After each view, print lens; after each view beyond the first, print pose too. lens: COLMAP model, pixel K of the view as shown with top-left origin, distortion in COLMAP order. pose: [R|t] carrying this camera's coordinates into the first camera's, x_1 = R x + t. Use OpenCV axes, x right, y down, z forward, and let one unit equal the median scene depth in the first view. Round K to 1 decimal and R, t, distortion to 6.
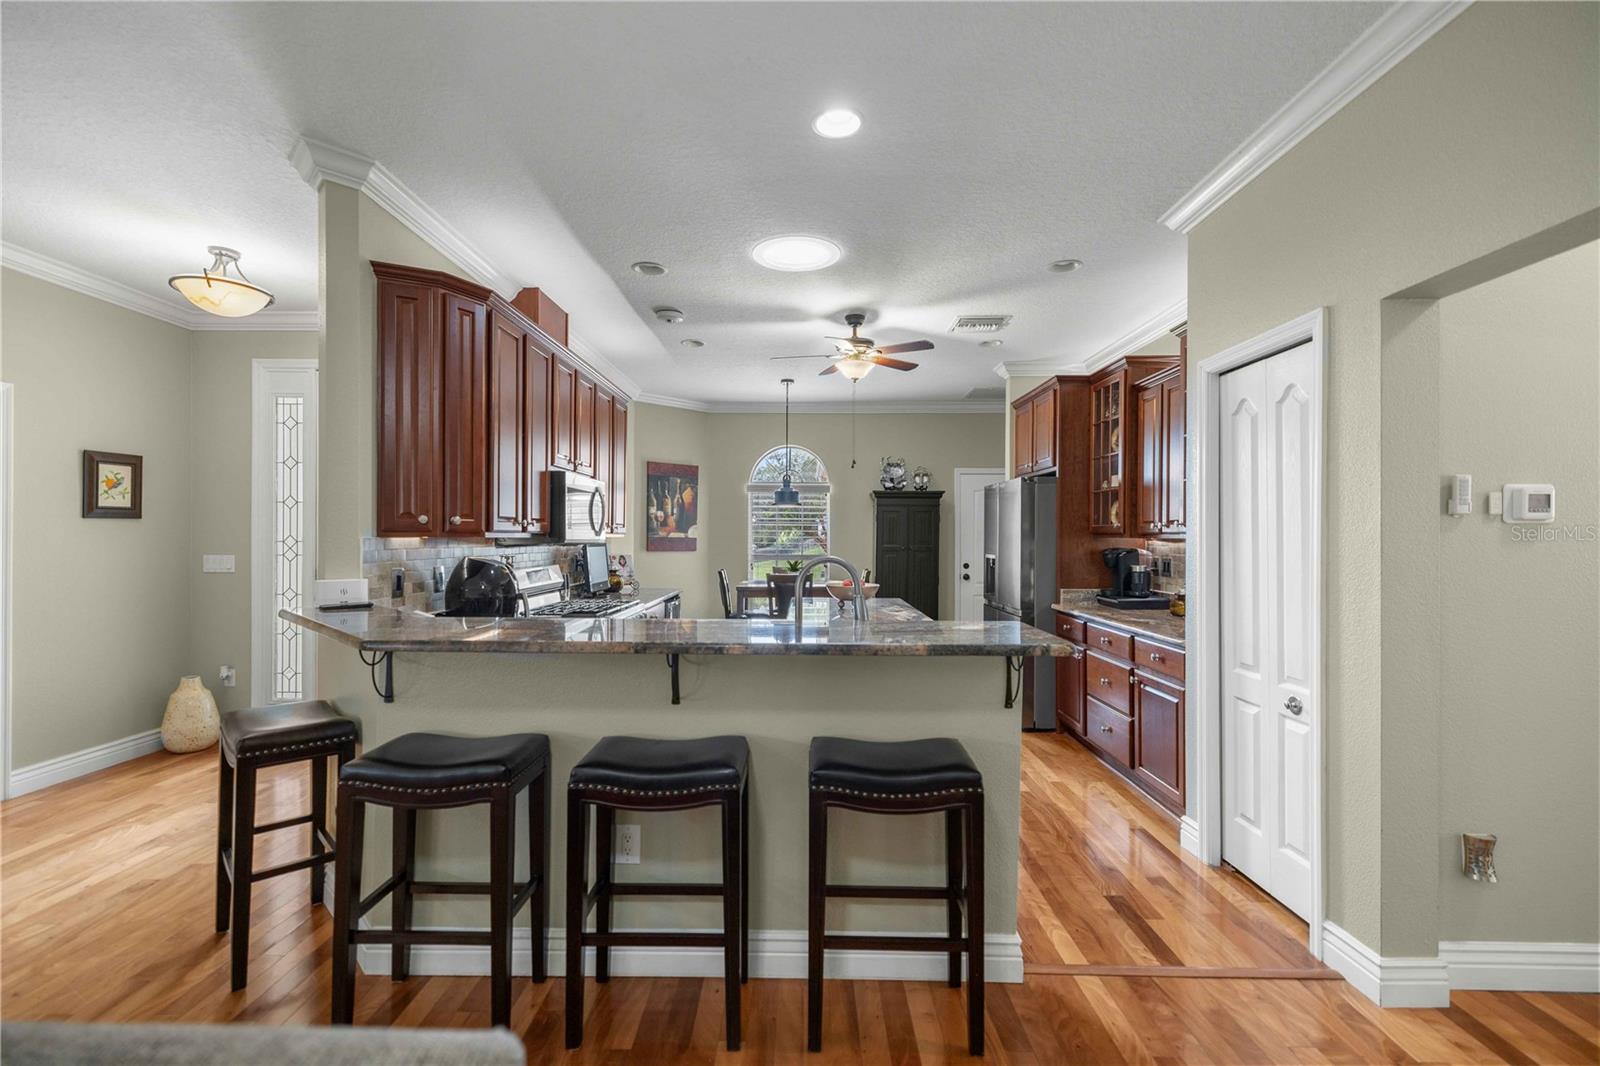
lens RADIAL K [[696.1, 0, 786.2], [0, 696.1, 538.7], [0, 0, 1]] dist [0.015820, -0.000086]
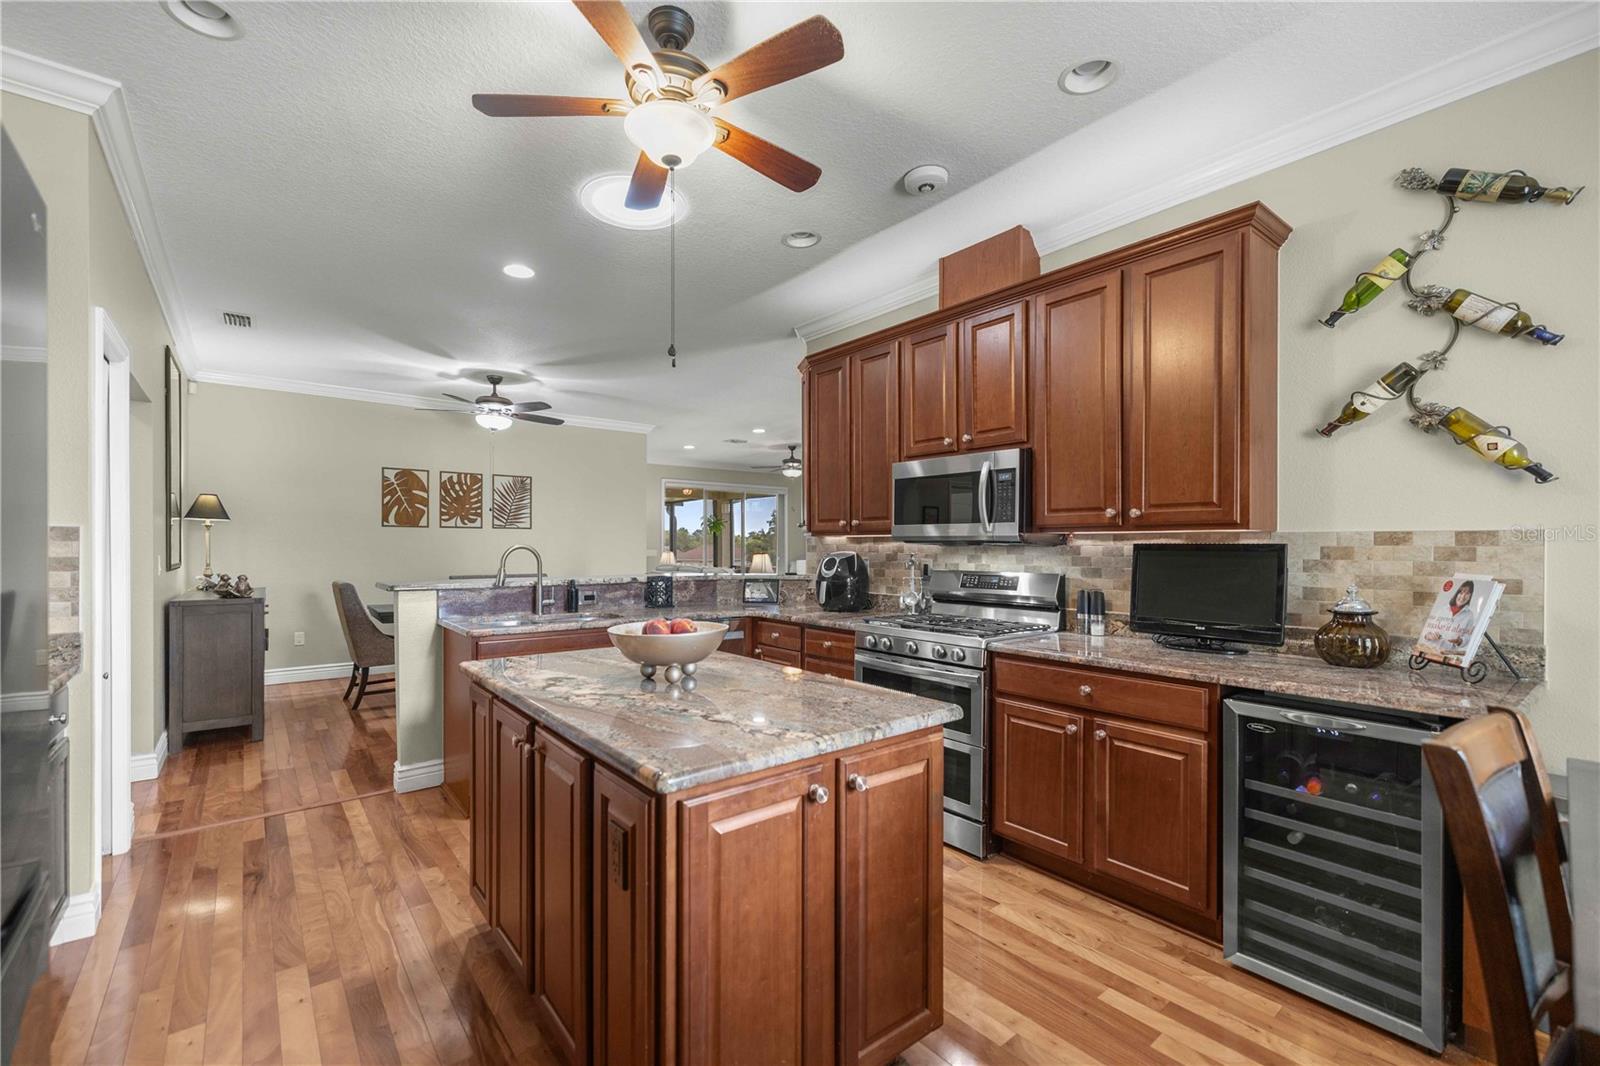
lens RADIAL K [[675.2, 0, 807.4], [0, 675.2, 549.9], [0, 0, 1]] dist [0.003366, -0.000245]
pose [[-0.756202, 0.001259, -0.654337, 0.199545], [-0.005462, 0.999951, 0.008236, 0.006602], [0.654315, 0.009802, -0.756159, 0.888366]]
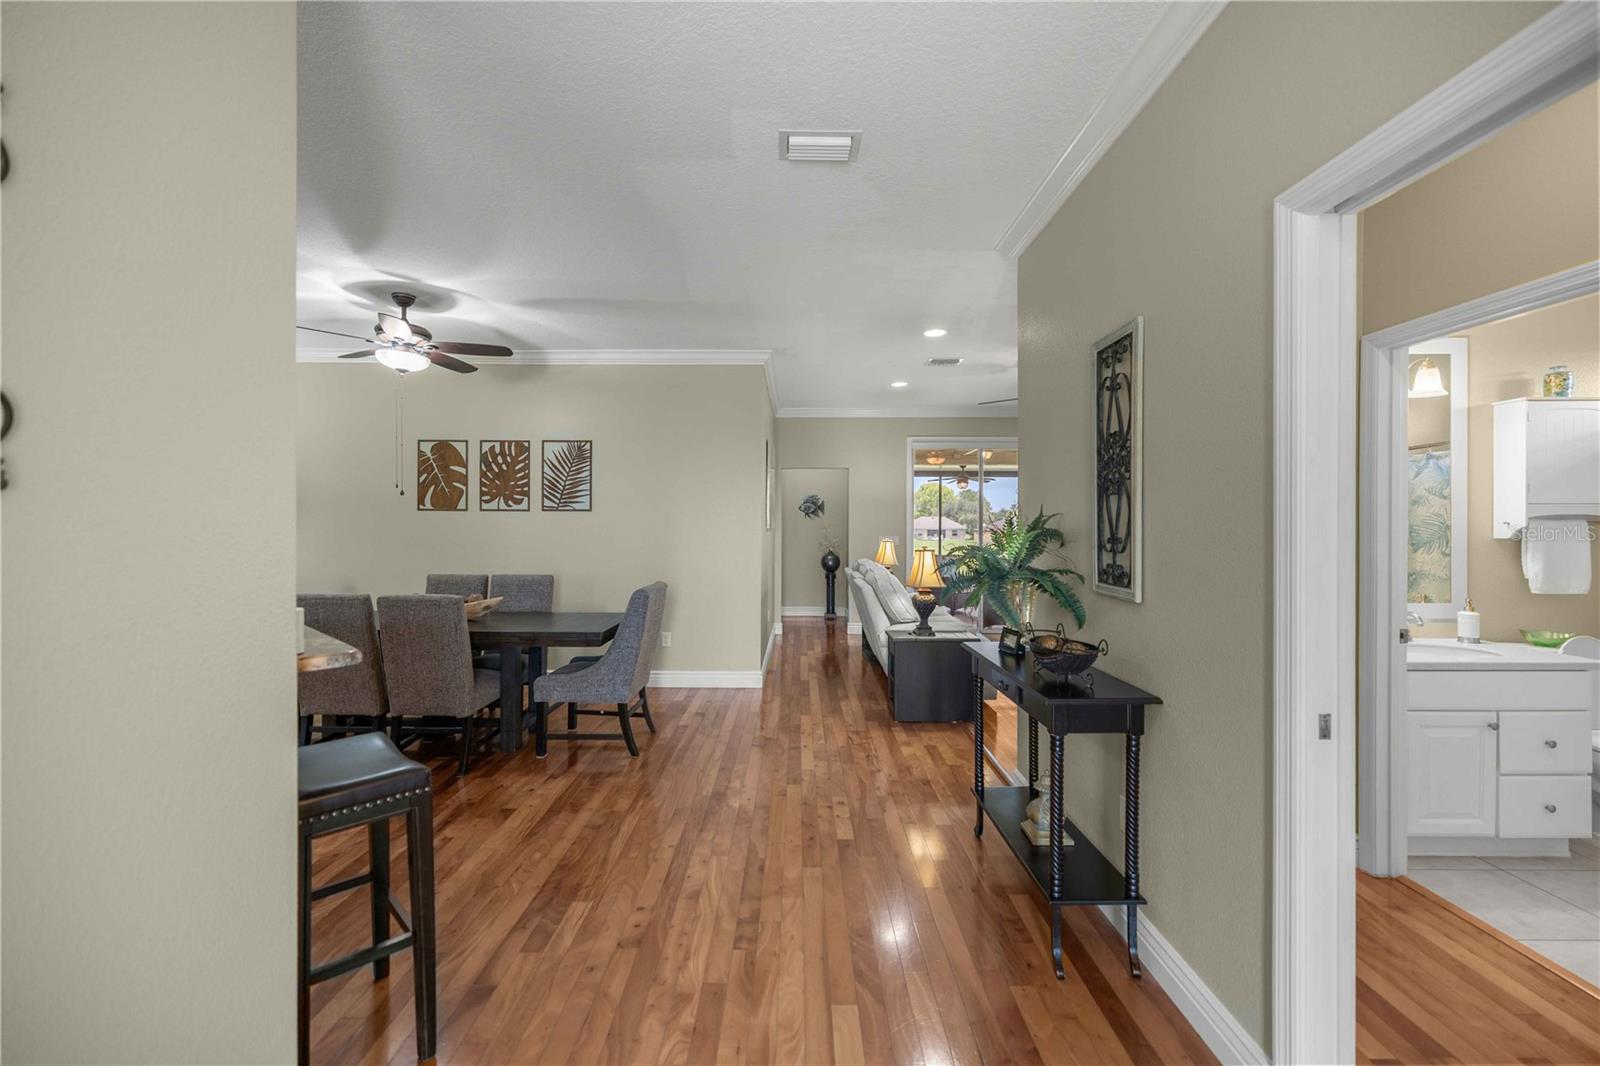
lens RADIAL K [[675.2, 0, 802.2], [0, 675.2, 526.3], [0, 0, 1]] dist [0.003366, -0.000245]
pose [[-0.999638, -0.004992, -0.026442, -0.398396], [-0.005236, 0.999944, 0.009185, -0.006305], [0.026395, 0.009320, -0.999608, 0.588832]]
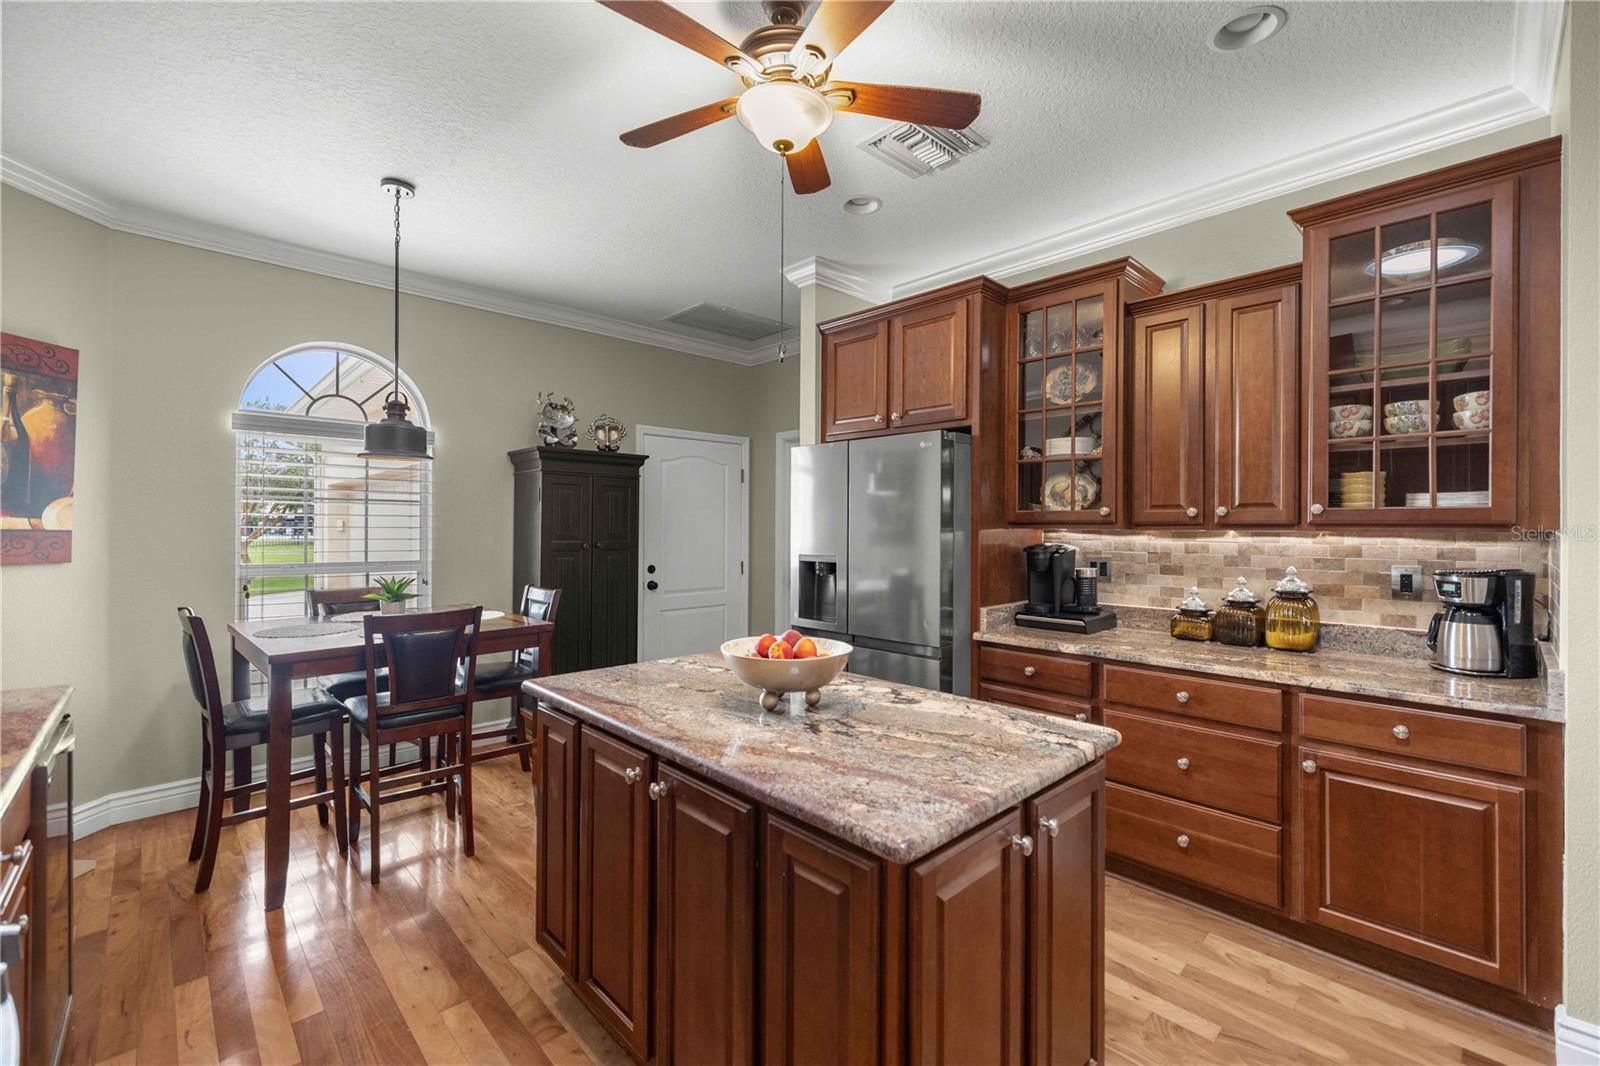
lens RADIAL K [[675.2, 0, 796.8], [0, 675.2, 527.8], [0, 0, 1]] dist [0.003366, -0.000245]
pose [[0.707344, -0.003233, 0.706862, -0.116124], [0.001892, 0.999995, 0.002681, -0.003048], [-0.706867, -0.000559, 0.707347, 0.459493]]
